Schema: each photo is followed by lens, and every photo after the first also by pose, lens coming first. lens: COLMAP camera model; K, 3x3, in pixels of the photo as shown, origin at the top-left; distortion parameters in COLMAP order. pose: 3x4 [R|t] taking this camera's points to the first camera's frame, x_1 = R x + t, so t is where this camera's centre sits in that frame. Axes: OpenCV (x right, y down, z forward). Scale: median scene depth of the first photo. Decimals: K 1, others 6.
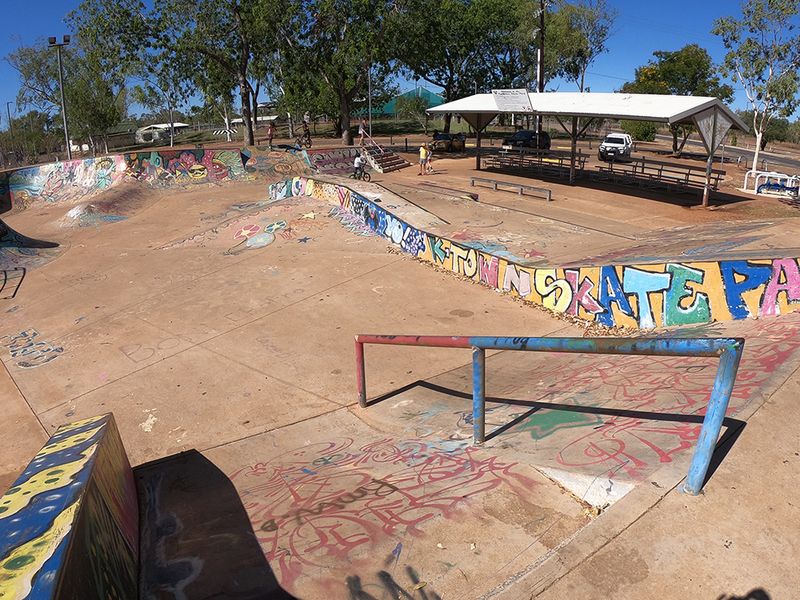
lens RADIAL K [[504.5, 0, 397.8], [0, 504.5, 302.9], [0, 0, 1]] dist [-0.256981, 0.072880]
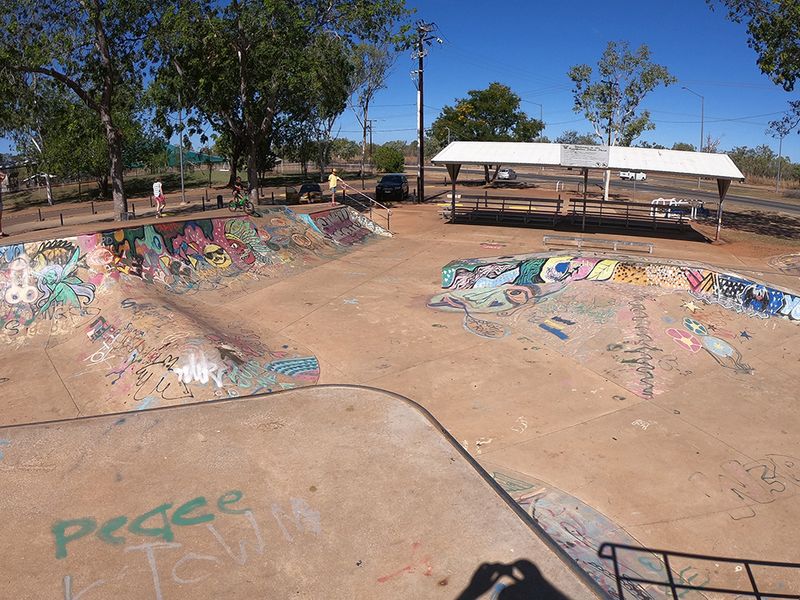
lens RADIAL K [[504.5, 0, 397.8], [0, 504.5, 302.9], [0, 0, 1]] dist [-0.256981, 0.072880]
pose [[0.805784, -0.162446, 0.569494, -0.618248], [0.208968, 0.977779, -0.016764, -0.164686], [-0.554116, 0.132514, 0.821824, 0.381259]]
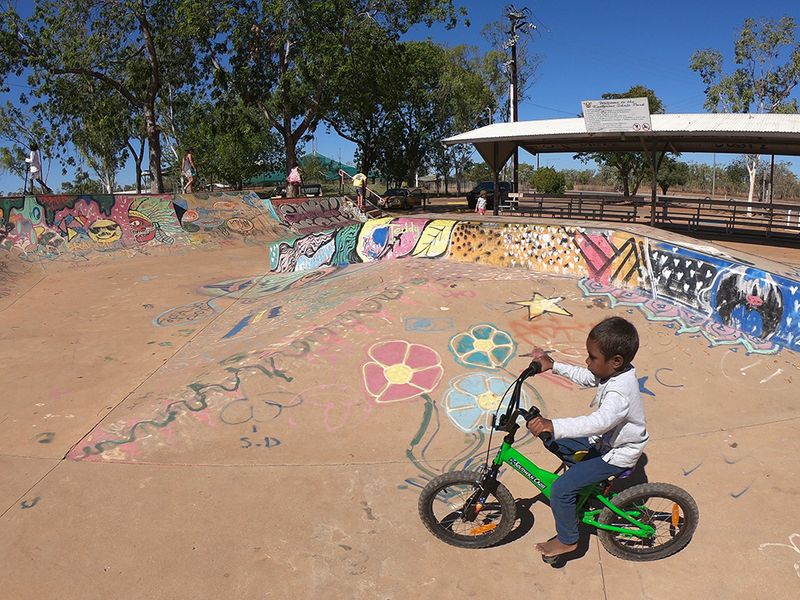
lens RADIAL K [[504.5, 0, 397.8], [0, 504.5, 302.9], [0, 0, 1]] dist [-0.256981, 0.072880]
pose [[0.968067, -0.064043, 0.242373, -0.222067], [0.097696, 0.986758, -0.129473, -0.085380], [-0.230872, 0.149017, 0.961505, 0.406275]]
